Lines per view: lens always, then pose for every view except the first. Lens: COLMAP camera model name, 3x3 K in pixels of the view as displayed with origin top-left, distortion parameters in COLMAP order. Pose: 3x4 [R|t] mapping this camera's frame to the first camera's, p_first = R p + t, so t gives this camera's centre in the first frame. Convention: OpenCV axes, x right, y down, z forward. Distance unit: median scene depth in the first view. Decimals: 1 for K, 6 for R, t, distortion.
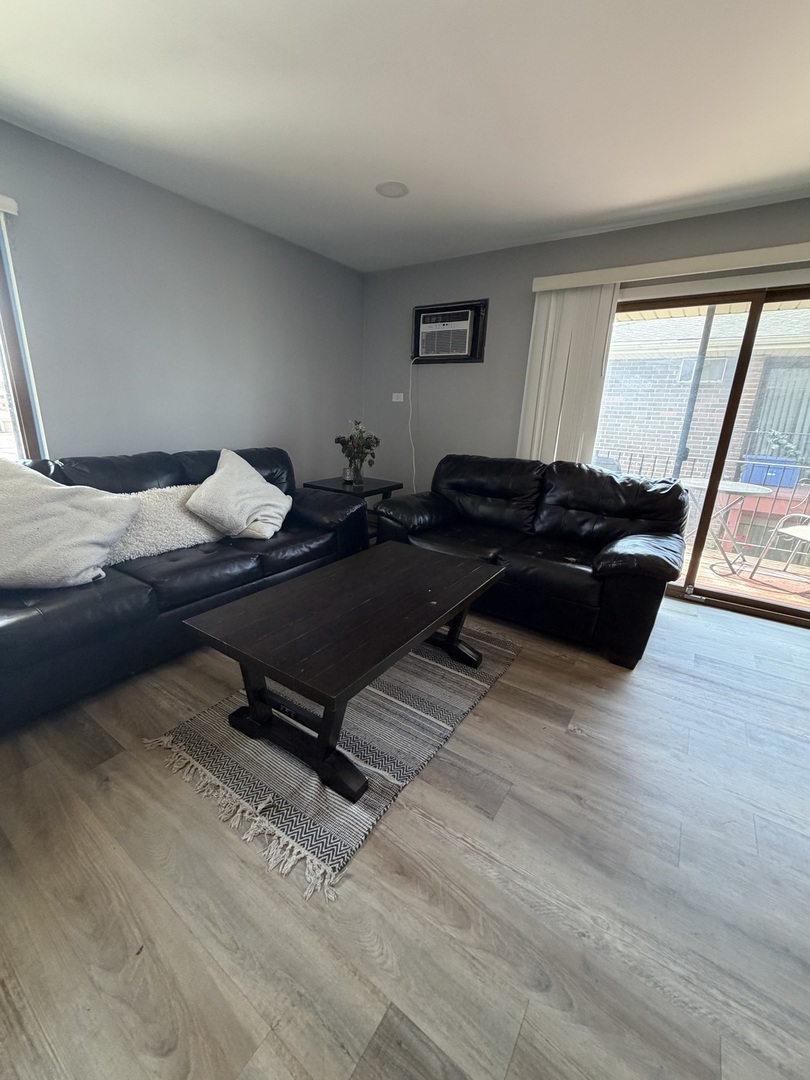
lens RADIAL K [[437.0, 0, 405.4], [0, 437.0, 525.2], [0, 0, 1]] dist [0.001657, 0.000171]
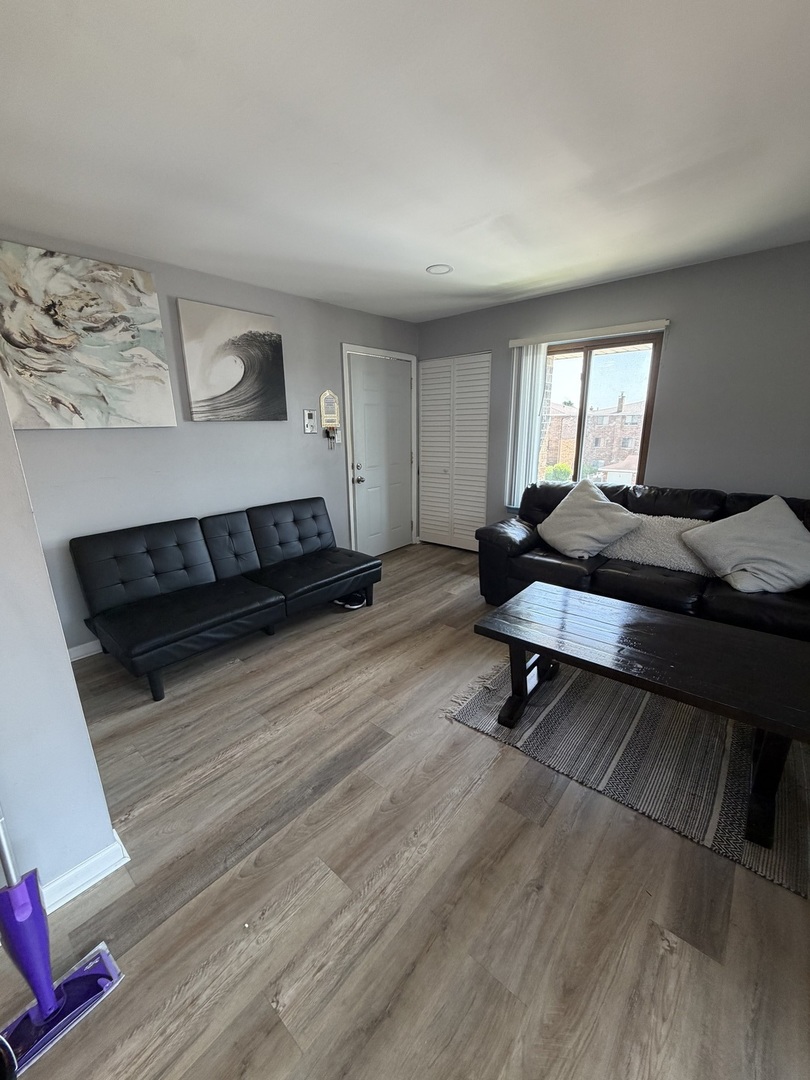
lens RADIAL K [[430.7, 0, 402.7], [0, 430.7, 541.3], [0, 0, 1]] dist [-0.000603, 0.000628]
pose [[-0.119339, 0.226039, -0.966780, 1.137408], [-0.243733, 0.937273, 0.249226, -0.218404], [0.962472, 0.265379, -0.056760, 0.574331]]
